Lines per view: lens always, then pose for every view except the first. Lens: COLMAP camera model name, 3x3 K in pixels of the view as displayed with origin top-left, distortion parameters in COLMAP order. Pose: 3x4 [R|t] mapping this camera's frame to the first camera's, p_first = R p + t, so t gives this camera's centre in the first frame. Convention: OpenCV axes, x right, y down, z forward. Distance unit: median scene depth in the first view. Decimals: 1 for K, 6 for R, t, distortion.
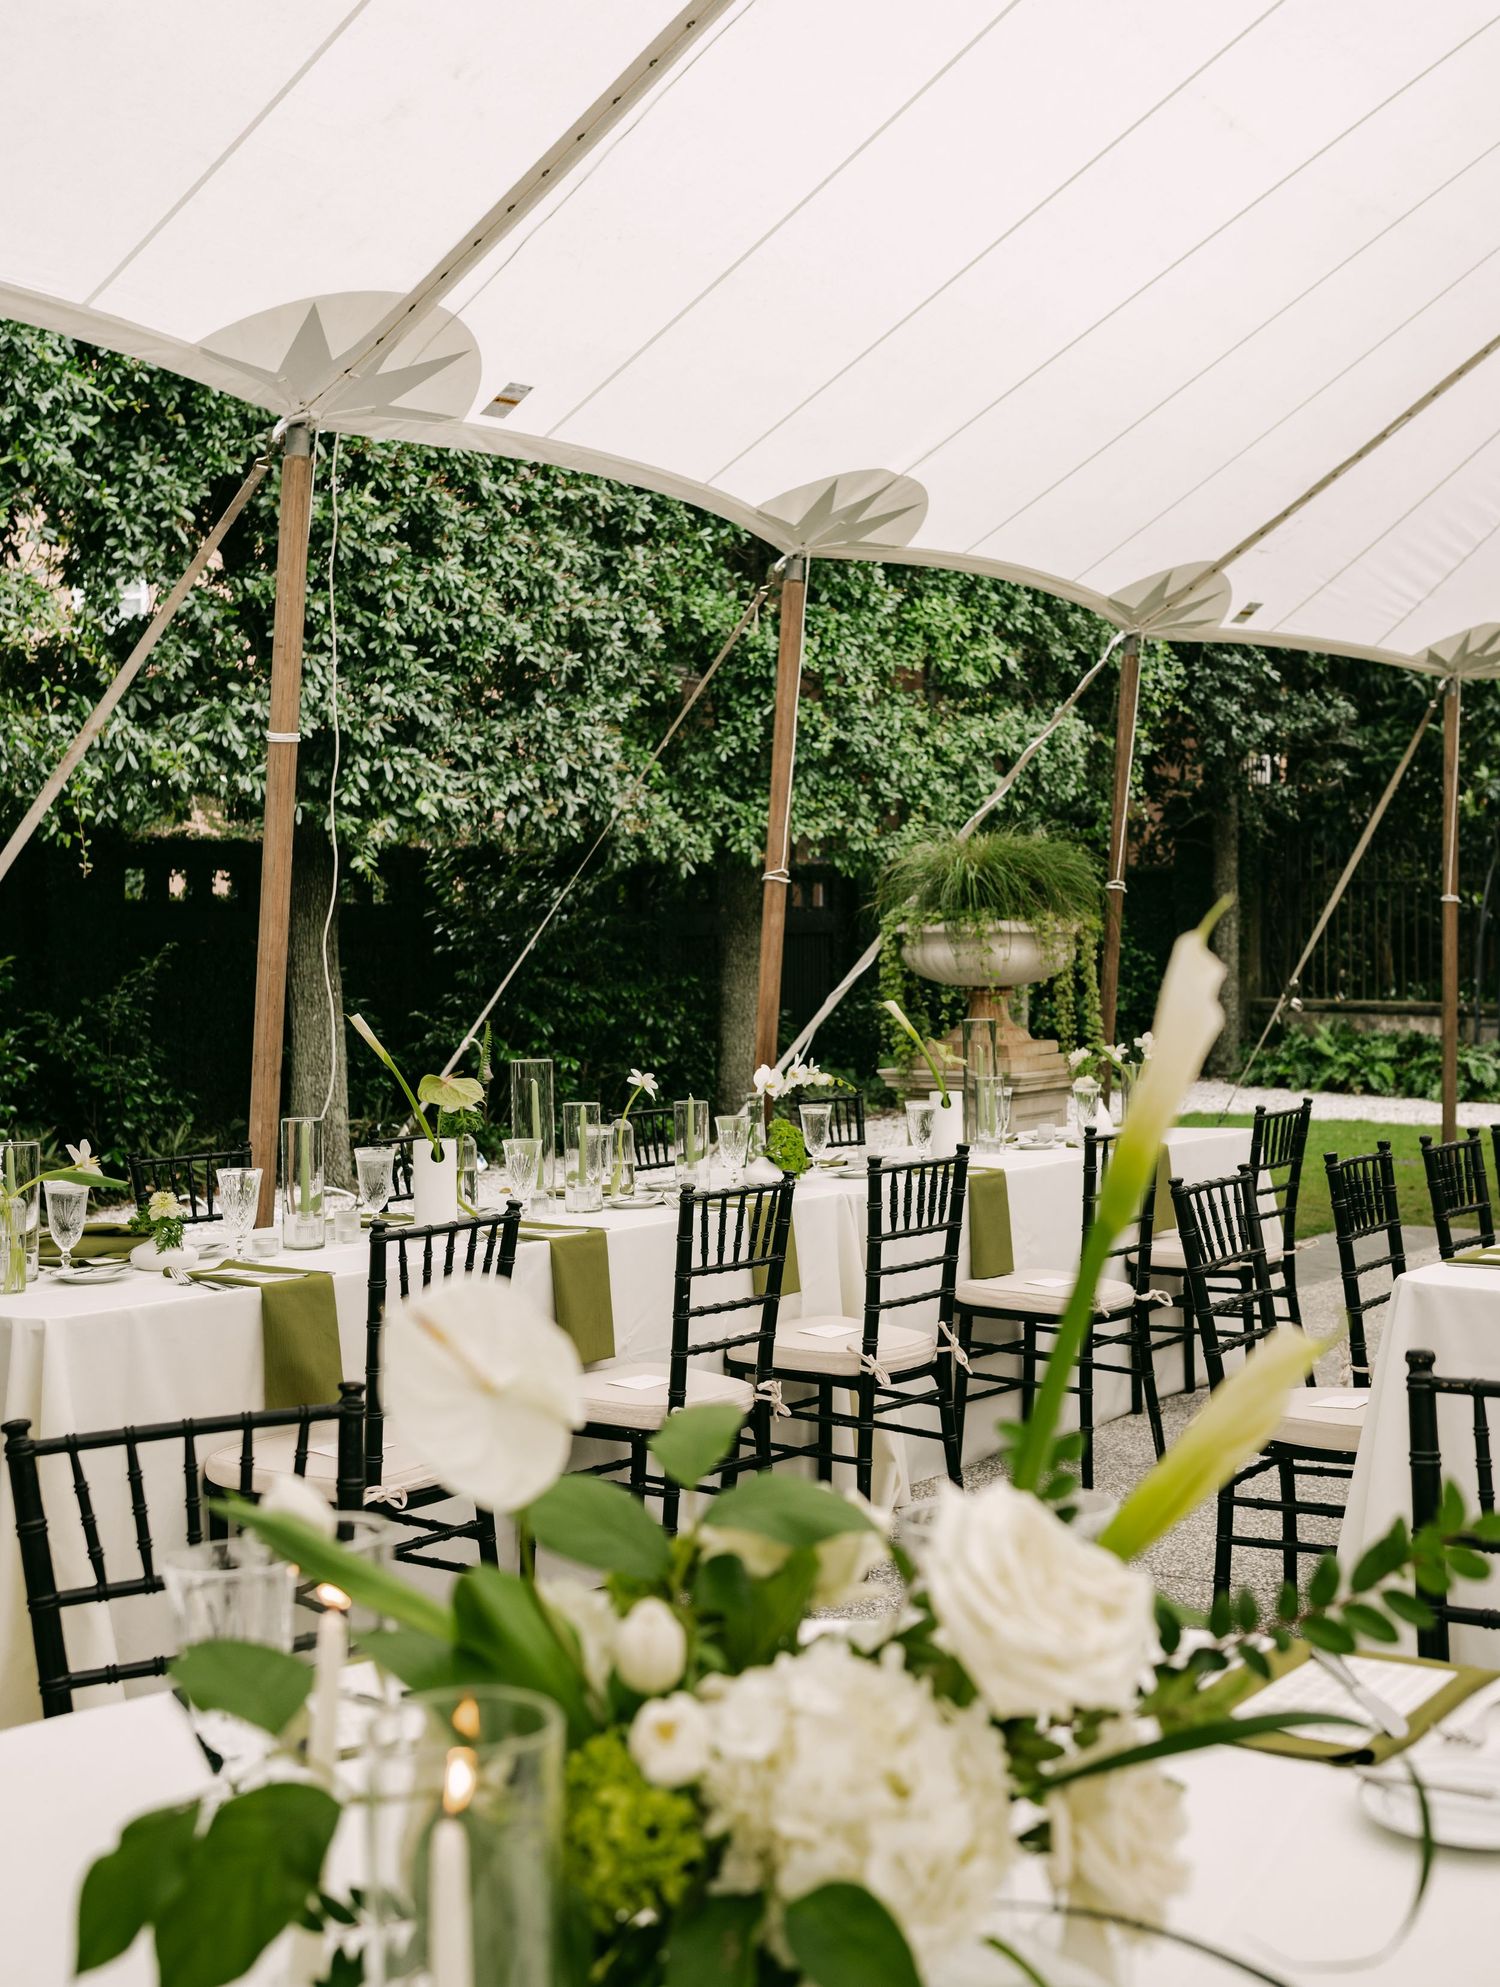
lens RADIAL K [[2409.7, 0, 782.5], [0, 2409.7, 935.3], [0, 0, 1]] dist [0.029841, 0.000000]
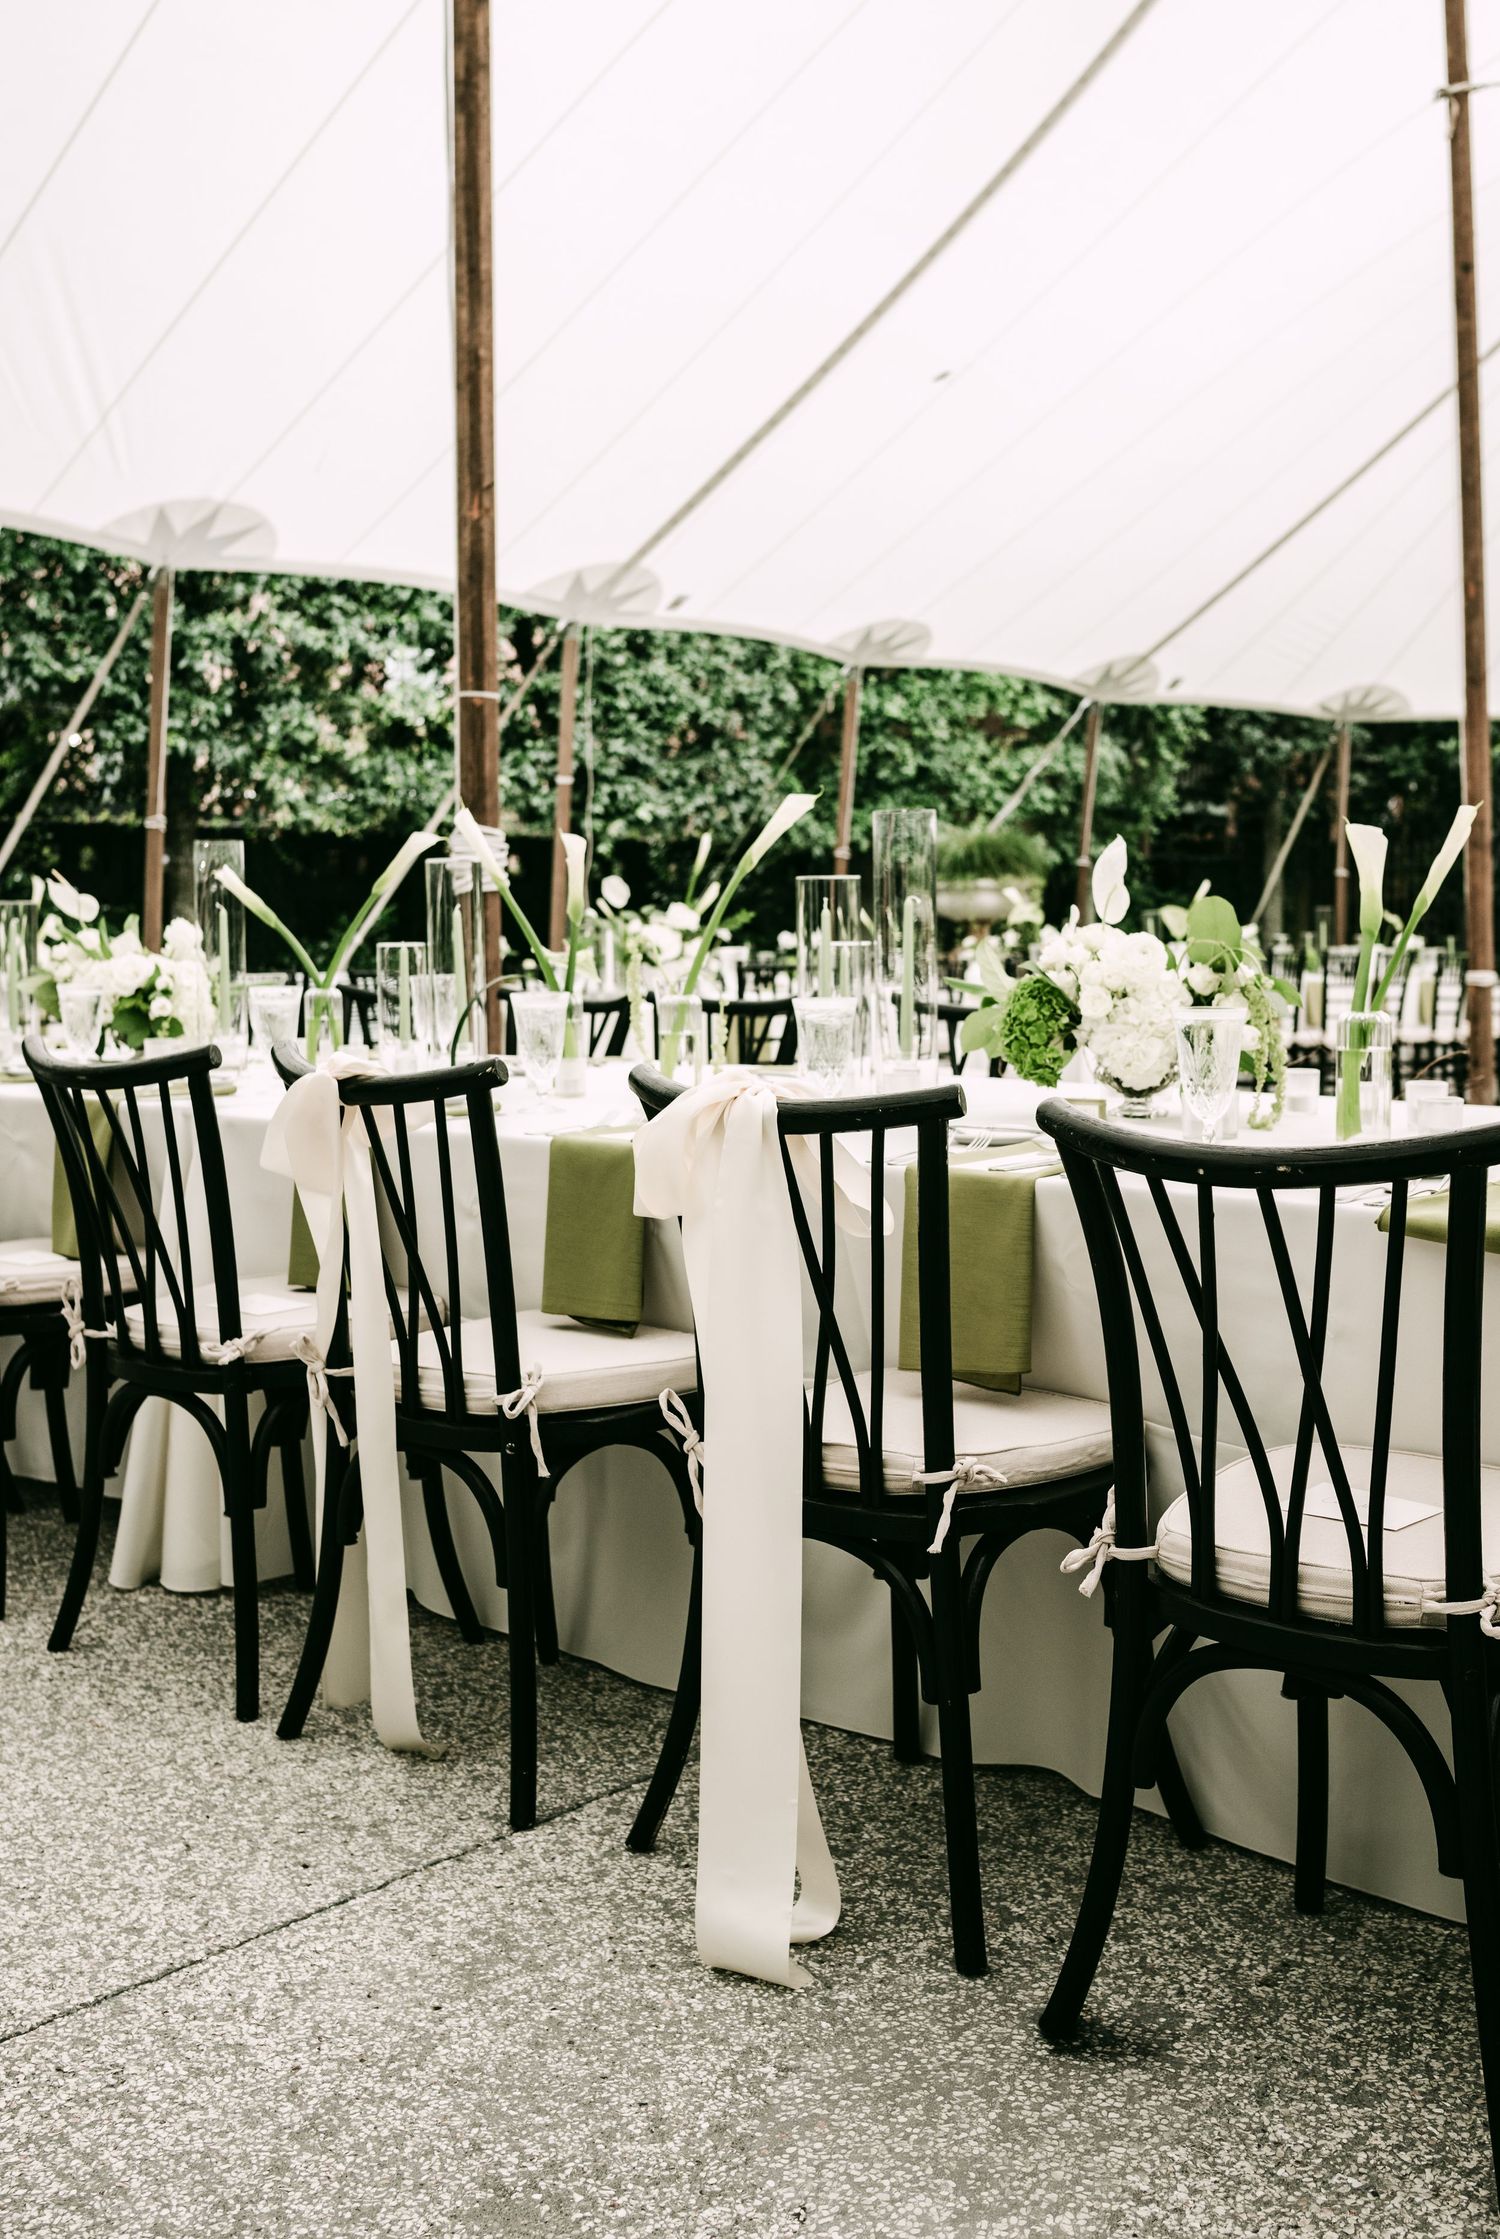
lens RADIAL K [[2449.8, 0, 727.3], [0, 2449.8, 1076.3], [0, 0, 1]] dist [-0.001709, 0.000000]
pose [[0.992096, 0.008850, -0.125166, 0.109708], [-0.001827, 0.998423, 0.056112, 0.028859], [0.125465, -0.055440, 0.990548, -0.601699]]
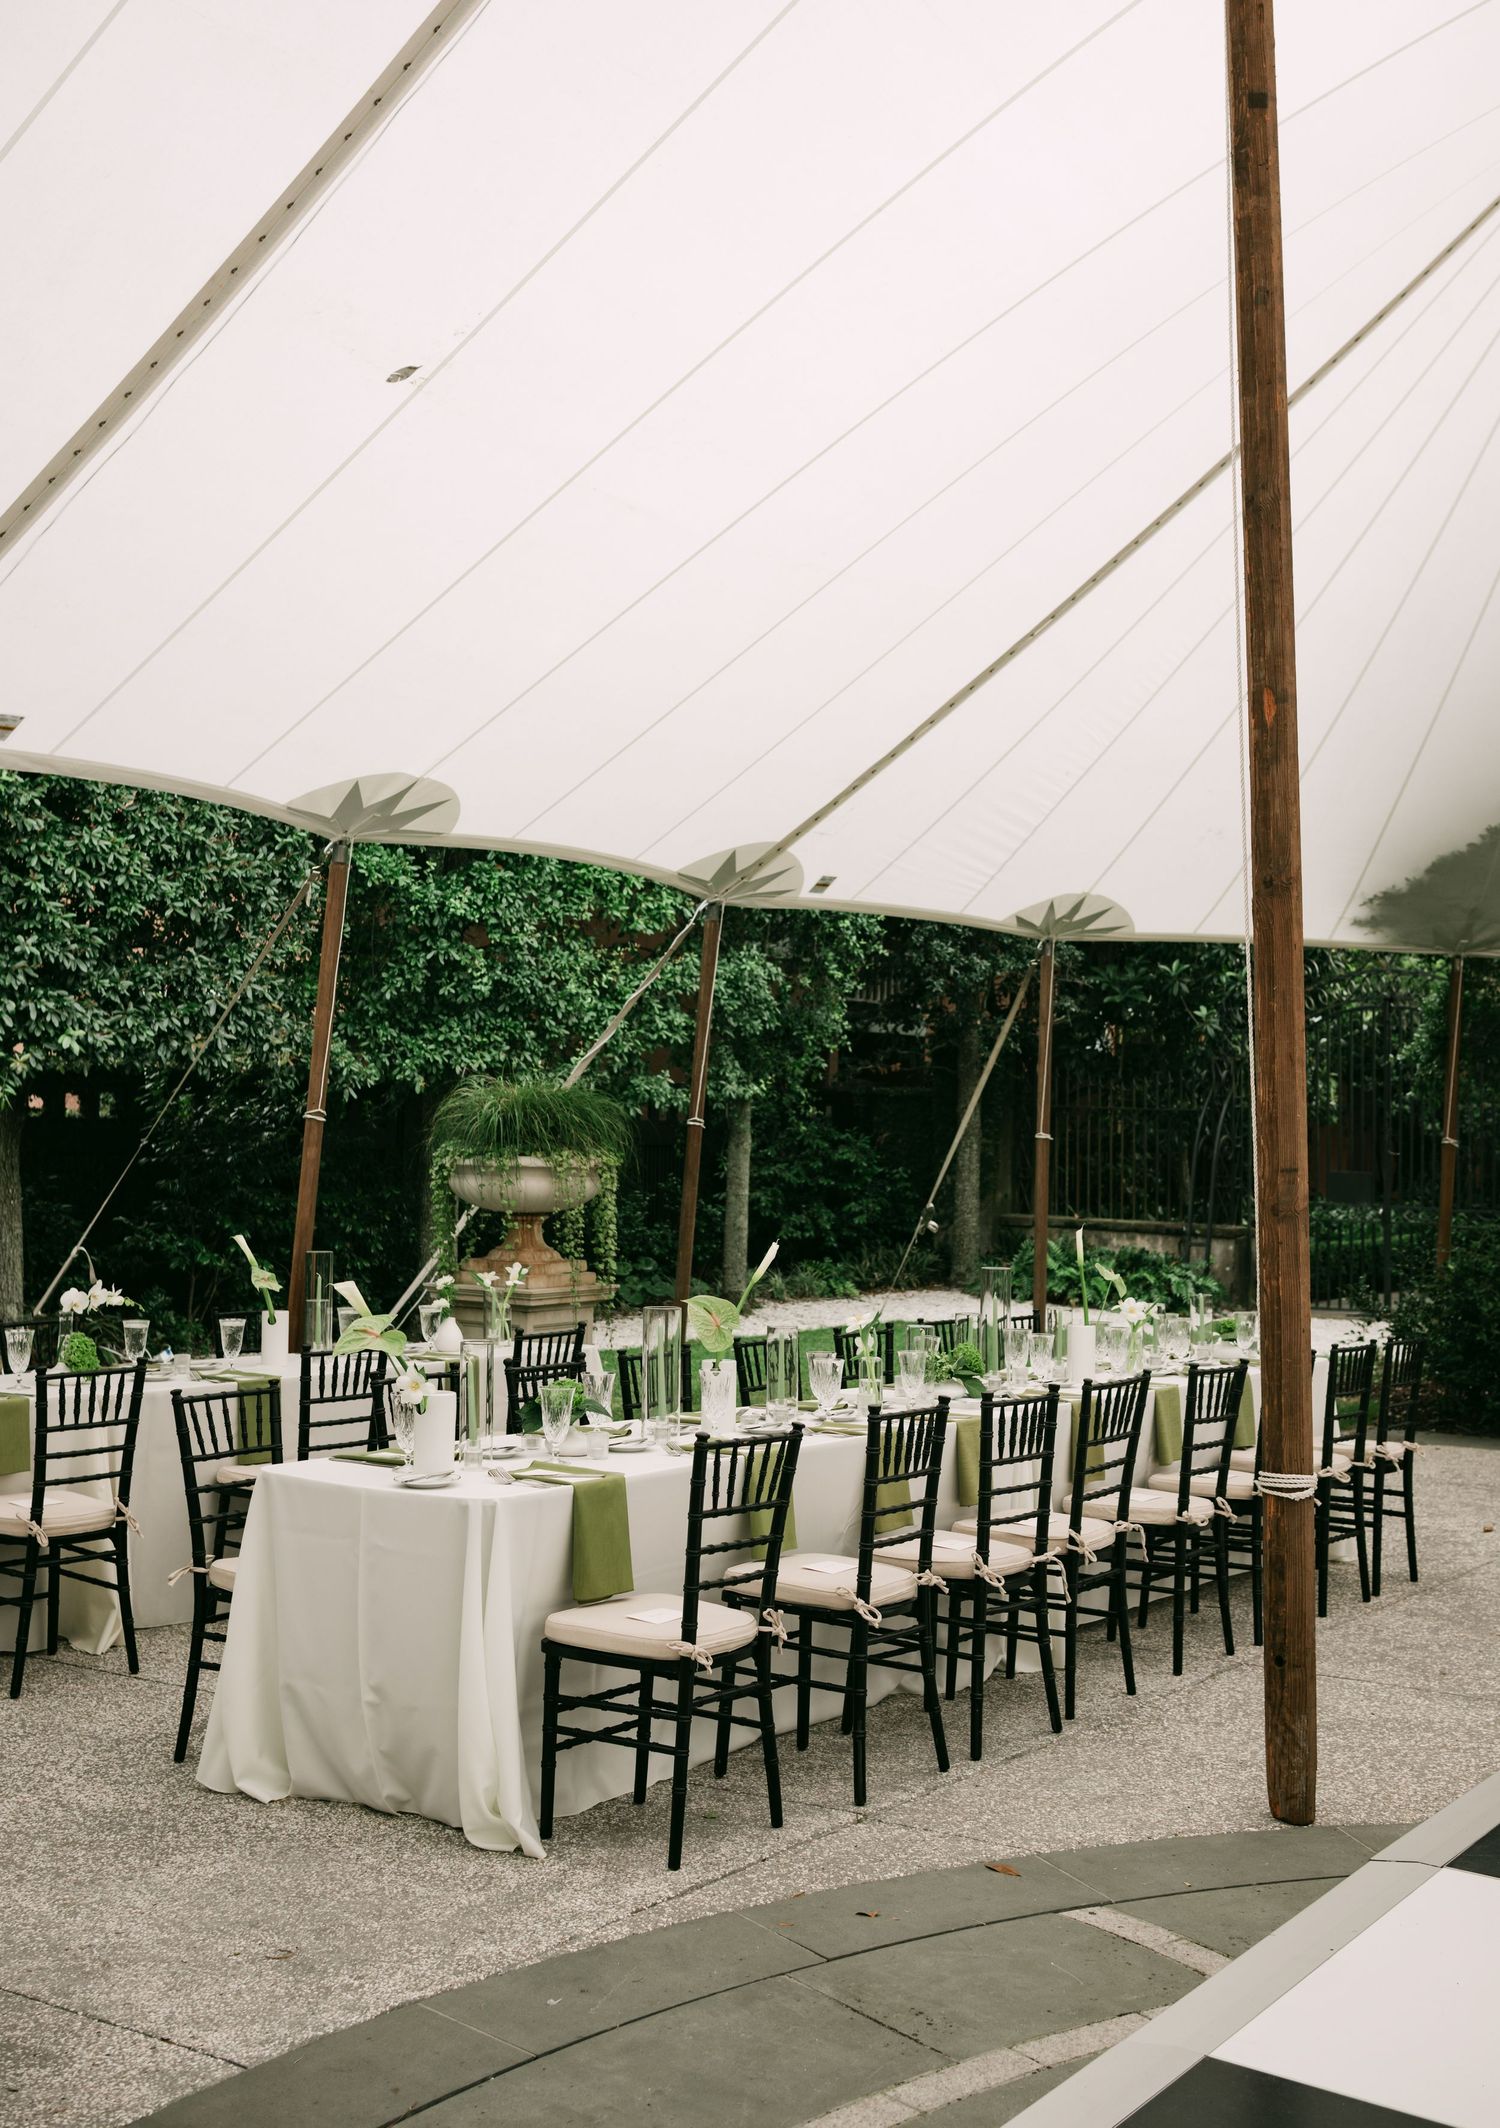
lens RADIAL K [[2363.6, 0, 761.6], [0, 2363.6, 1056.9], [0, 0, 1]] dist [-0.001982, 0.000000]
pose [[0.999722, 0.022844, -0.005775, 0.175439], [-0.023007, 0.999284, -0.030034, -0.018684], [0.005085, 0.030159, 0.999532, -0.113171]]
